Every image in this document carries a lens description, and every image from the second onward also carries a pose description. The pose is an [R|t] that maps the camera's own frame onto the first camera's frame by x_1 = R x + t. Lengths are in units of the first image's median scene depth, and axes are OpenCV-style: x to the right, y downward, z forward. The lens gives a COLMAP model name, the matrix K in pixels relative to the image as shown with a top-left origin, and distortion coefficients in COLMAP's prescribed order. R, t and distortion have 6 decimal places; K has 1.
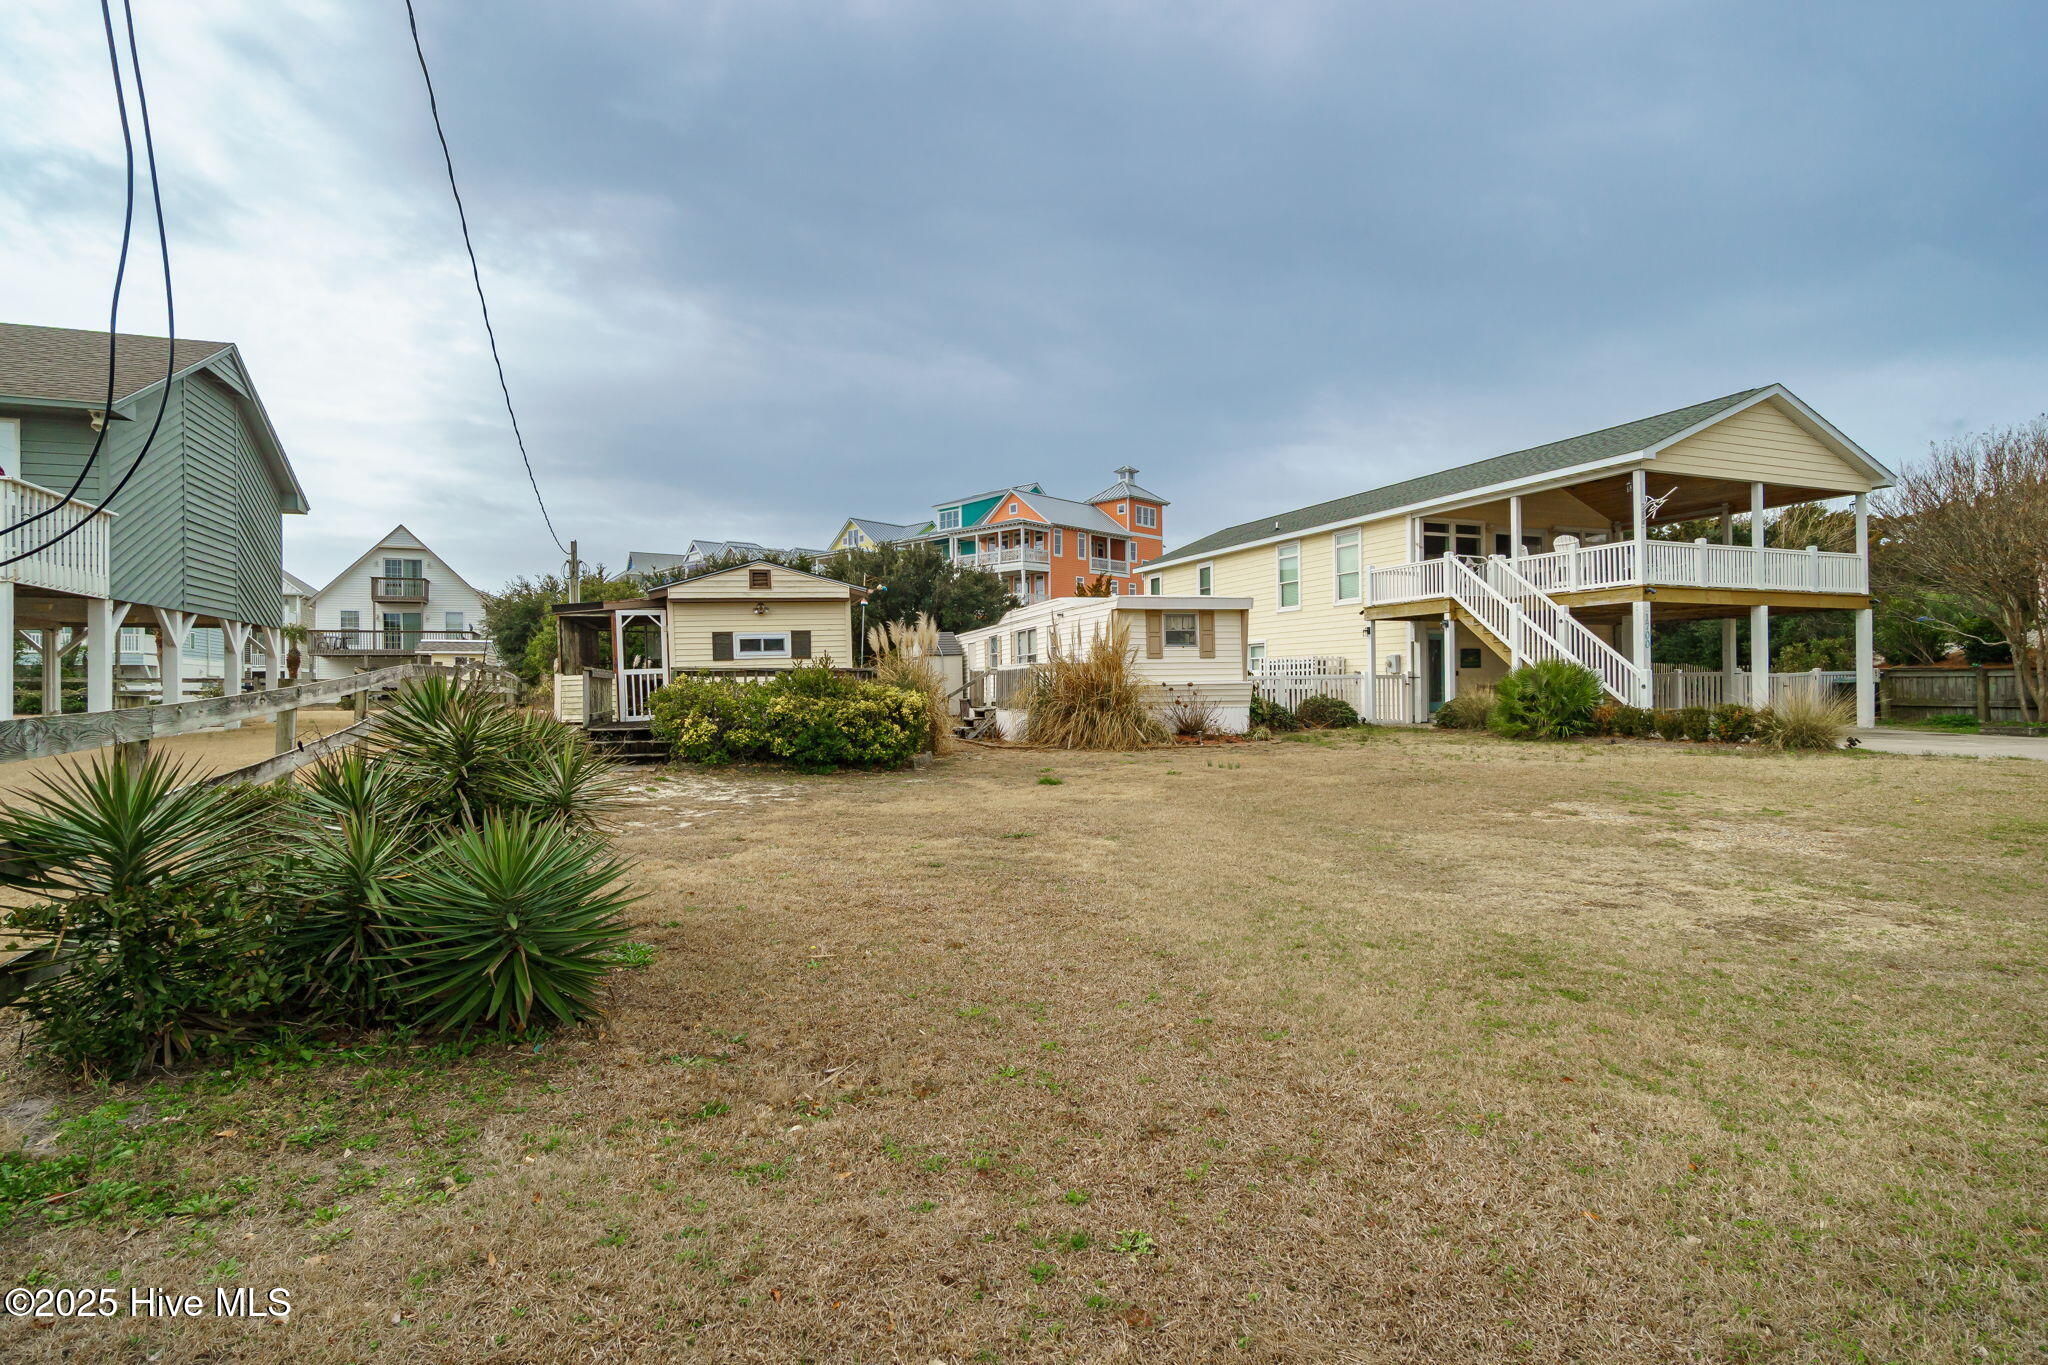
lens RADIAL K [[1006.3, 0, 1017.7], [0, 1006.3, 670.1], [0, 0, 1]] dist [0.000001, 0.000677]
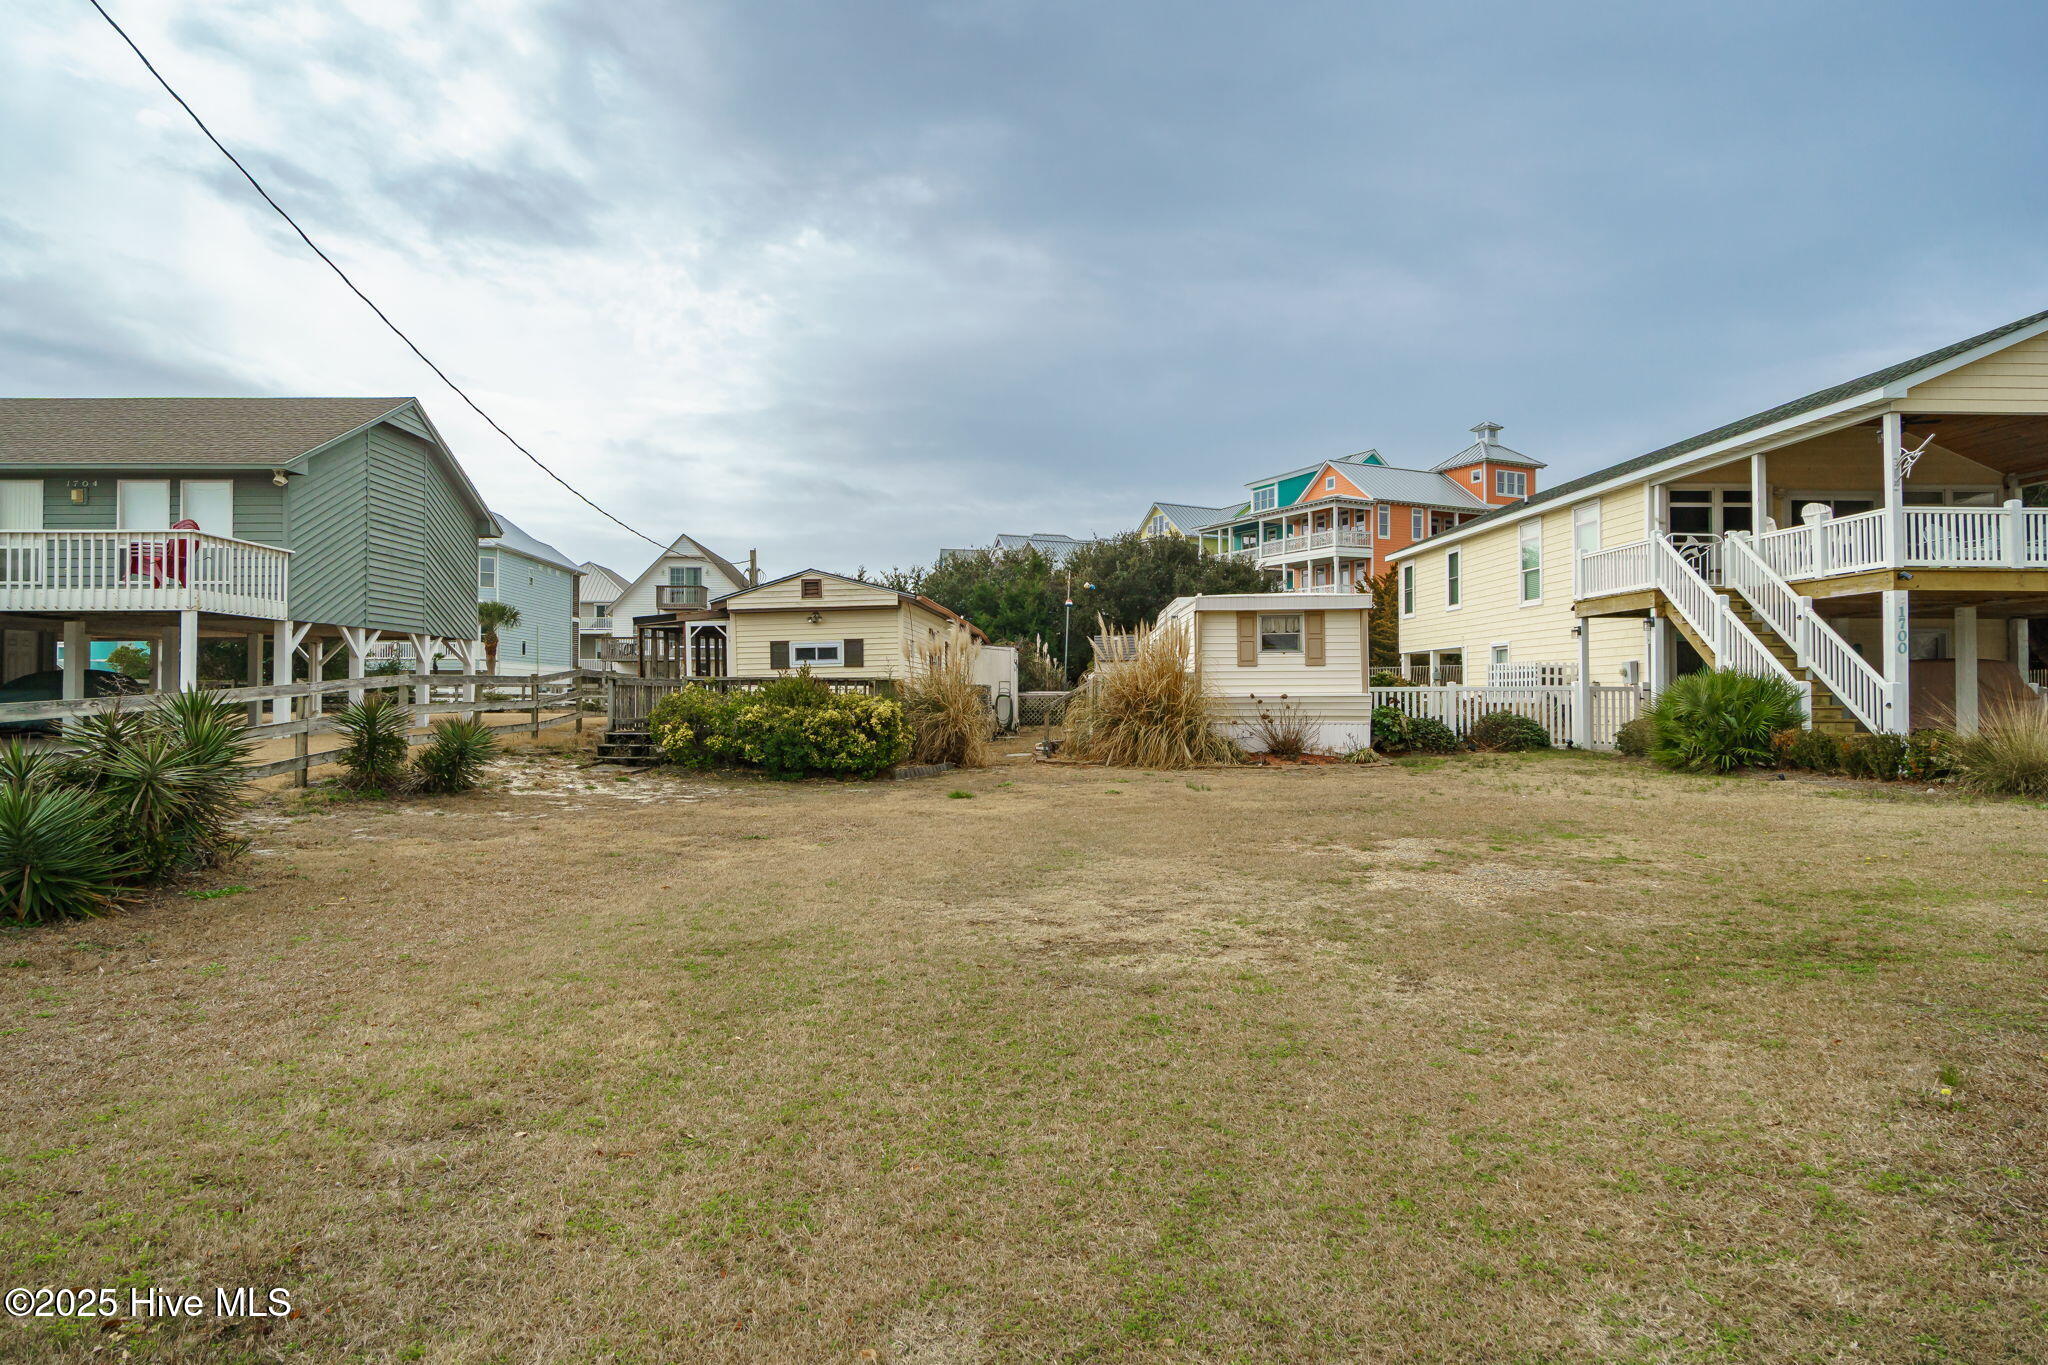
lens RADIAL K [[1175.4, 0, 1017.6], [0, 1175.4, 685.2], [0, 0, 1]] dist [0.000829, -0.003689]
pose [[0.938330, 0.005927, -0.345691, 0.309888], [-0.002646, 0.999947, 0.009962, -0.005068], [0.345732, -0.008433, 0.938295, -0.034800]]
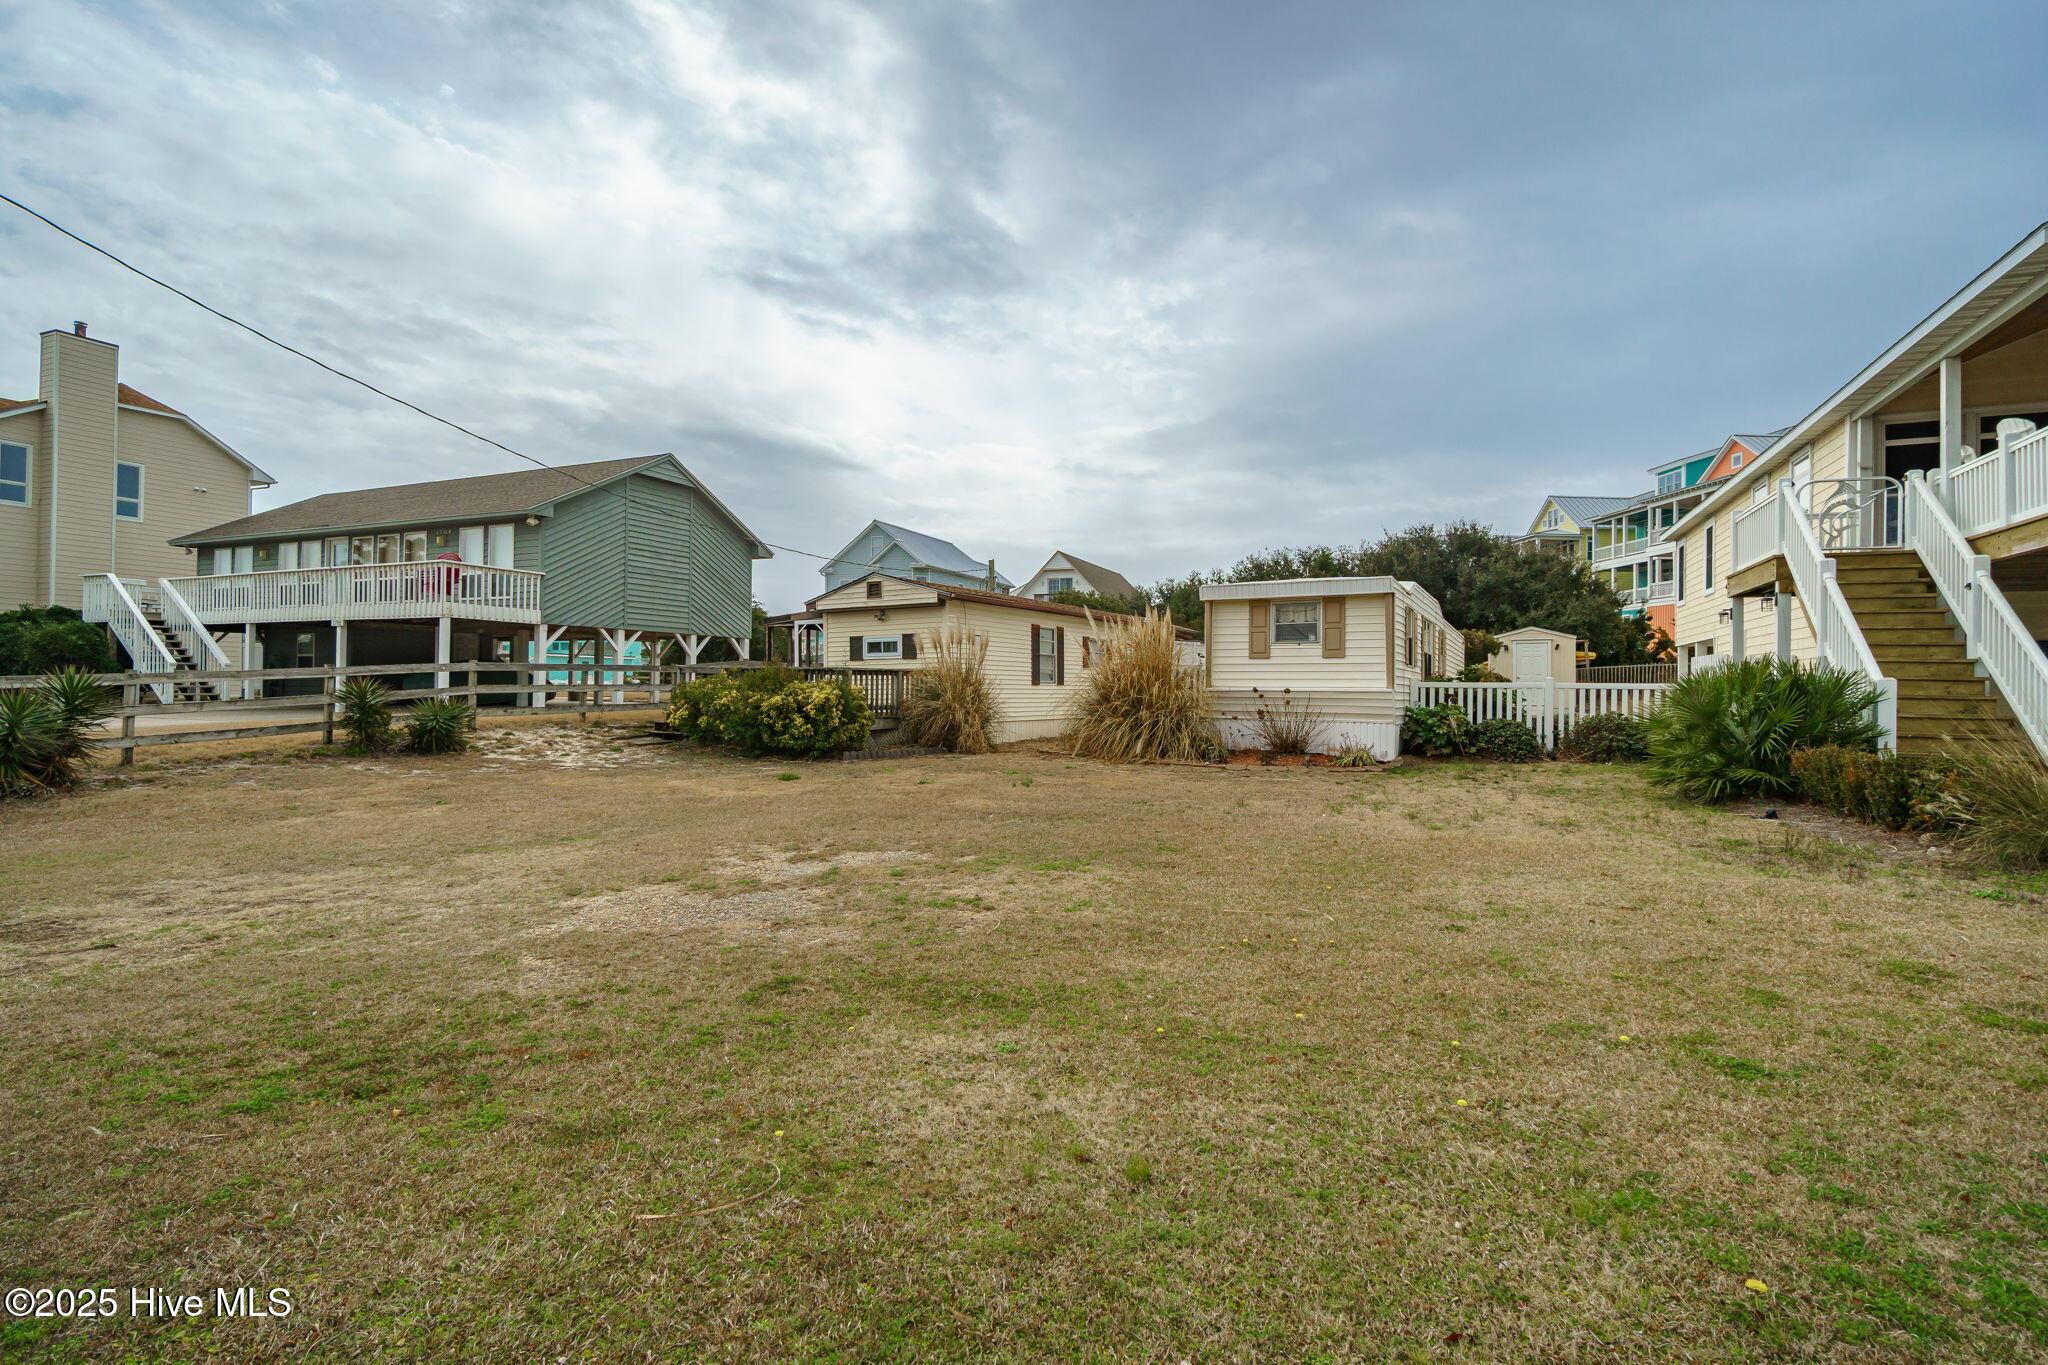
lens RADIAL K [[1006.3, 0, 1018.4], [0, 1006.3, 690.2], [0, 0, 1]] dist [0.000001, 0.000677]
pose [[0.685142, 0.021484, -0.728092, 0.615686], [-0.007760, 0.999724, 0.022197, -0.002477], [0.728368, -0.009558, 0.685119, 0.297434]]
